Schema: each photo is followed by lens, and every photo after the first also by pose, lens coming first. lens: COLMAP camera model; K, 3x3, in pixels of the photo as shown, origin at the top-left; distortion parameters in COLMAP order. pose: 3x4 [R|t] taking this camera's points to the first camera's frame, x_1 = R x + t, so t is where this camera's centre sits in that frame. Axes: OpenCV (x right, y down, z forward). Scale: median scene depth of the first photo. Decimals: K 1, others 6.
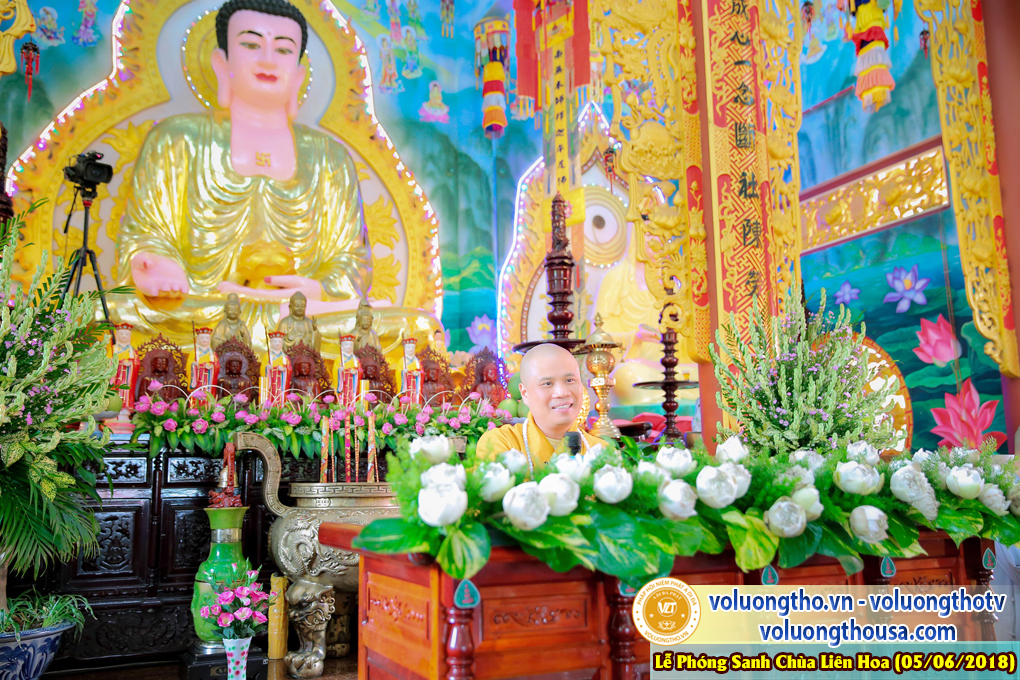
lens RADIAL K [[905.9, 0, 509.9], [0, 905.9, 339.0], [0, 0, 1]] dist [0.008767, 0.008254]
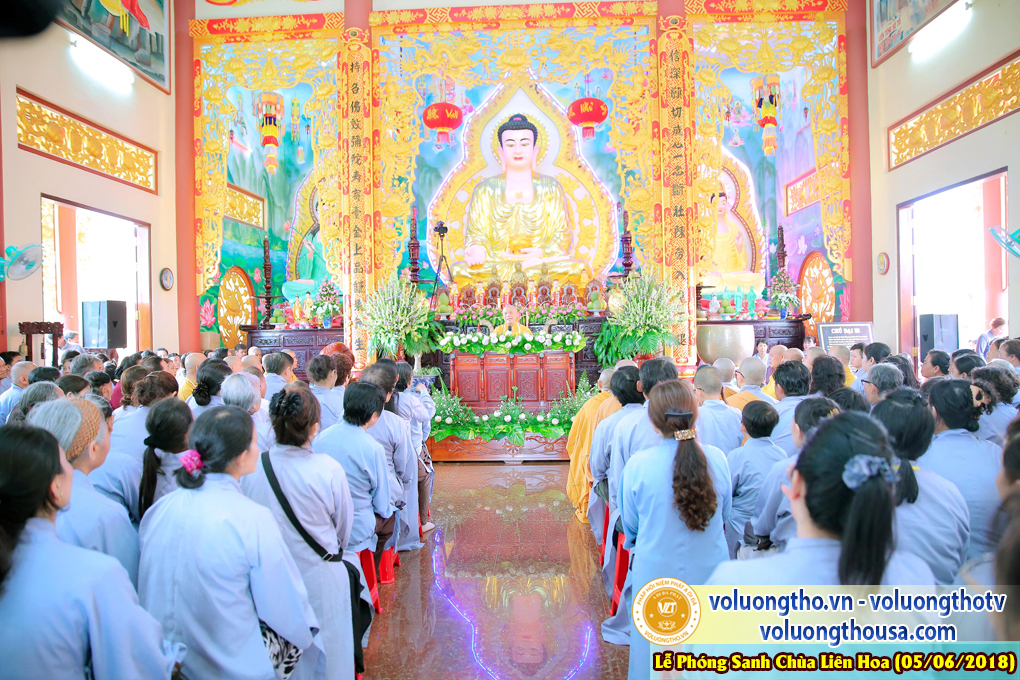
lens RADIAL K [[720.1, 0, 510.2], [0, 720.1, 338.0], [0, 0, 1]] dist [-0.012392, -0.001873]
pose [[0.888021, 0.002509, -0.459796, 0.667476], [0.077662, 0.984800, 0.155365, -0.153090], [0.453197, -0.173676, 0.874328, -0.819383]]
